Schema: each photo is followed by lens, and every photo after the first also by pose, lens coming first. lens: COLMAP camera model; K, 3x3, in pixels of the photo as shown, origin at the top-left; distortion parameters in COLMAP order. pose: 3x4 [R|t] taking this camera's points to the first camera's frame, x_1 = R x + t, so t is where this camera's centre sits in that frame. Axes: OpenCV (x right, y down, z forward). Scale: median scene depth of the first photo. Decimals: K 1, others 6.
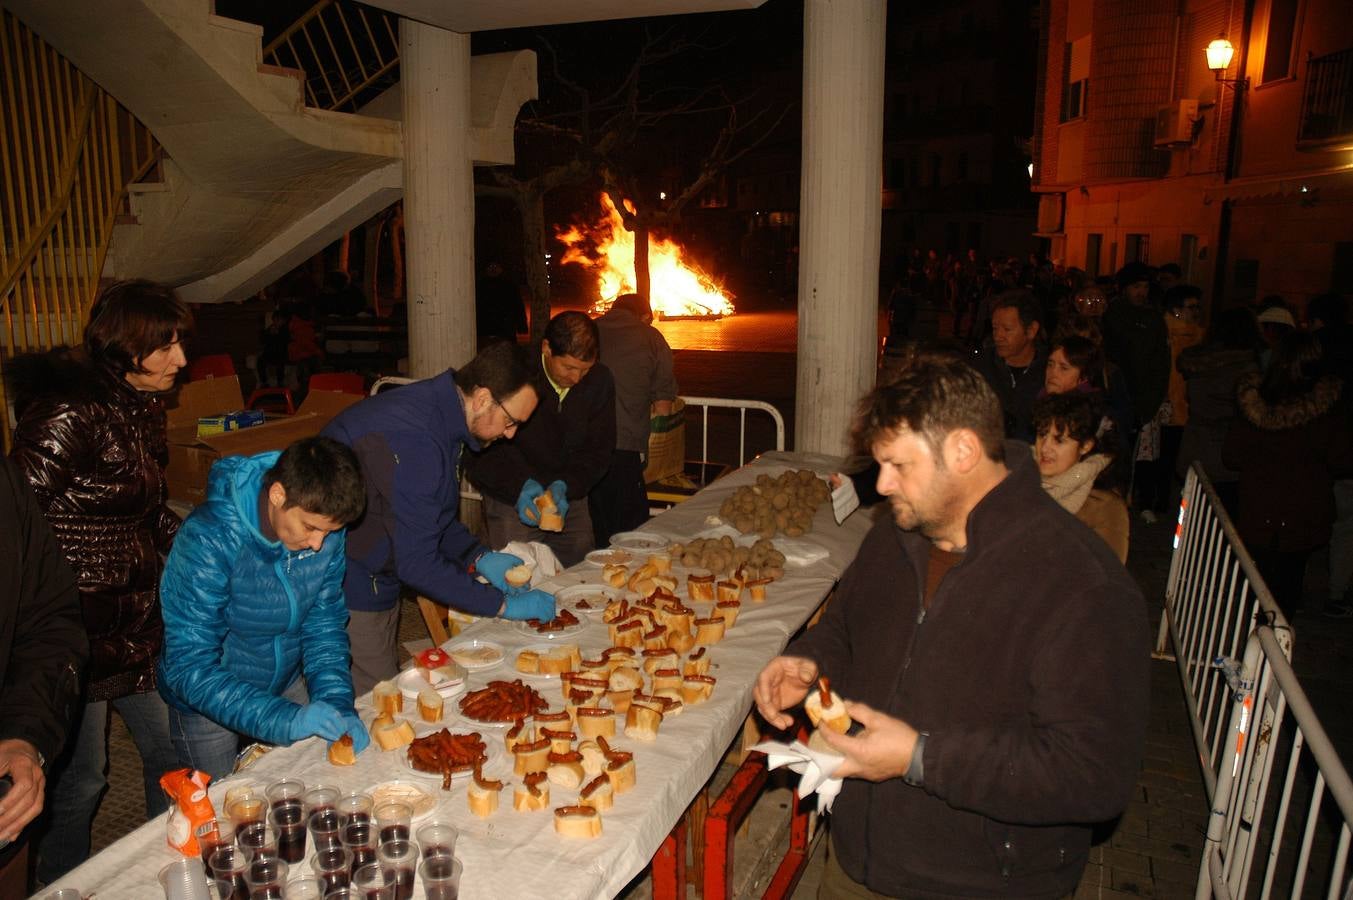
lens RADIAL K [[1008.2, 0, 689.1], [0, 1008.2, 438.6], [0, 0, 1]] dist [-0.149190, 0.107753]
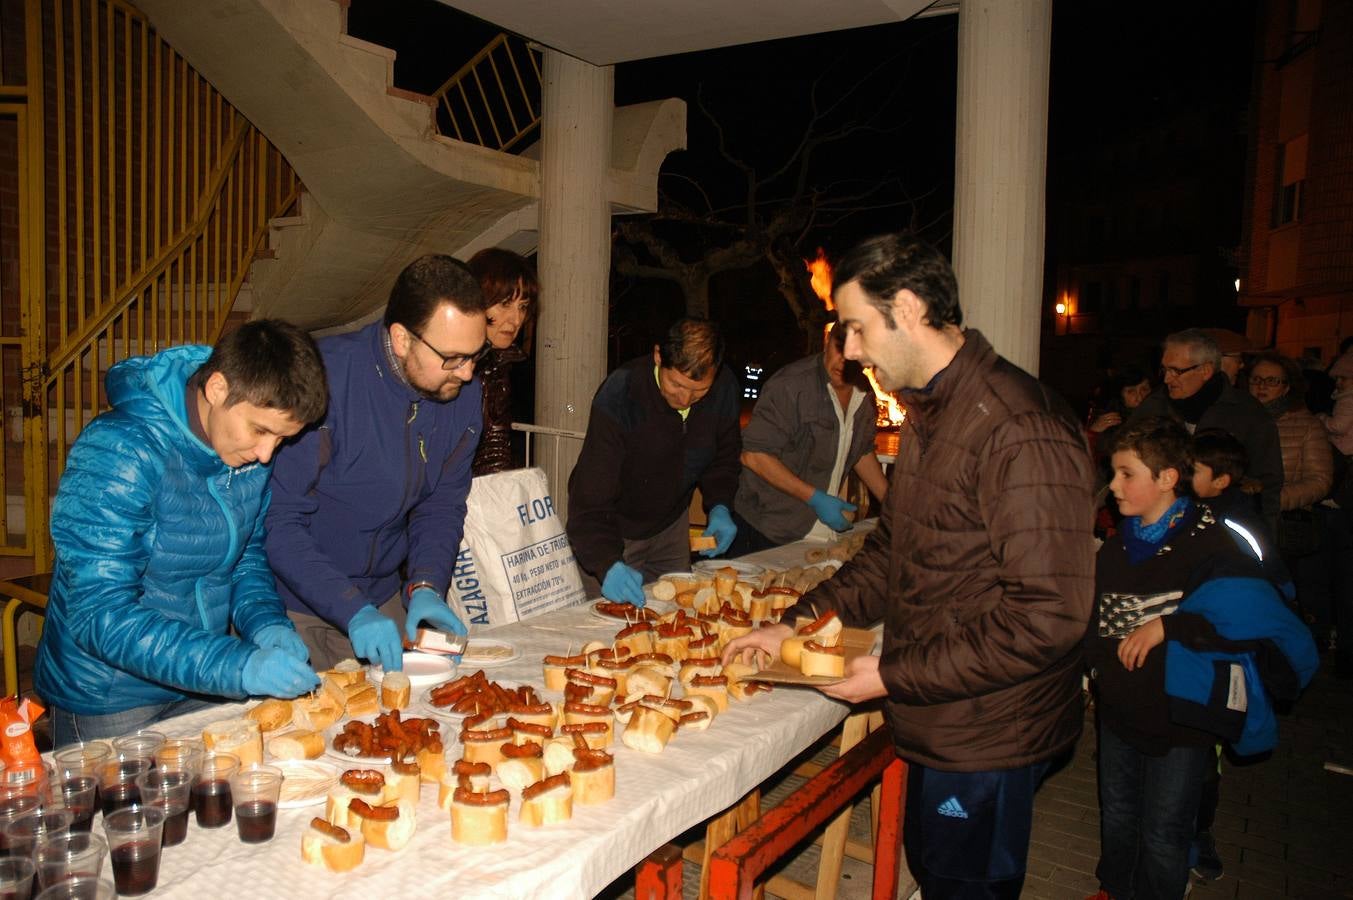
lens RADIAL K [[1008.2, 0, 710.0], [0, 1008.2, 459.3], [0, 0, 1]] dist [-0.149190, 0.107753]
pose [[0.984986, 0.034820, -0.169088, 0.057443], [-0.053617, 0.992715, -0.107901, 0.077791], [0.164099, 0.115347, 0.979677, 0.118882]]
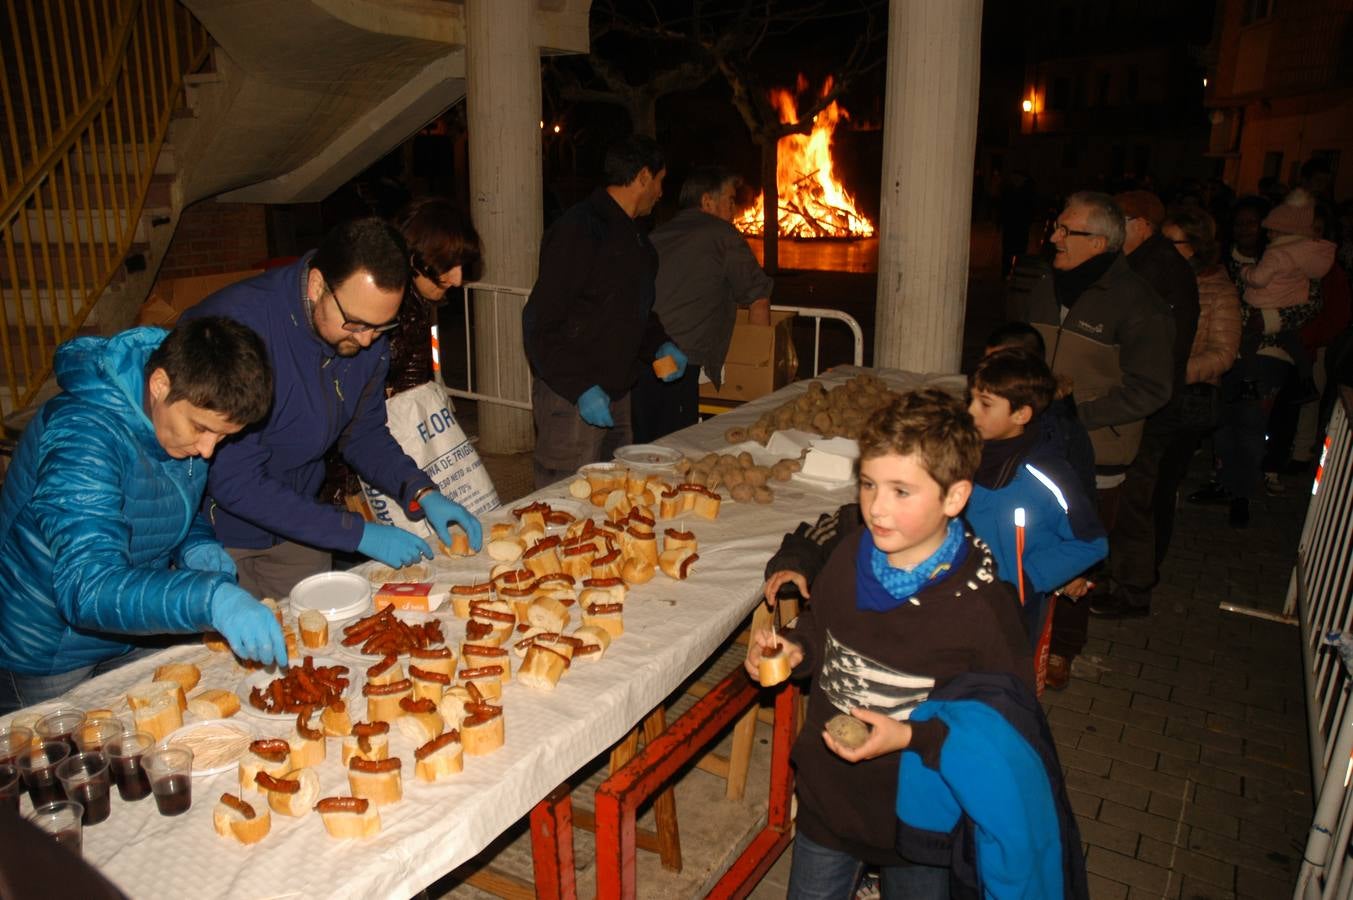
lens RADIAL K [[1008.2, 0, 714.9], [0, 1008.2, 424.2], [0, 0, 1]] dist [-0.149190, 0.107753]
pose [[0.990725, 0.033885, -0.131589, 0.093198], [-0.026486, 0.997990, 0.057576, 0.017258], [0.133276, -0.053557, 0.989631, 0.108419]]
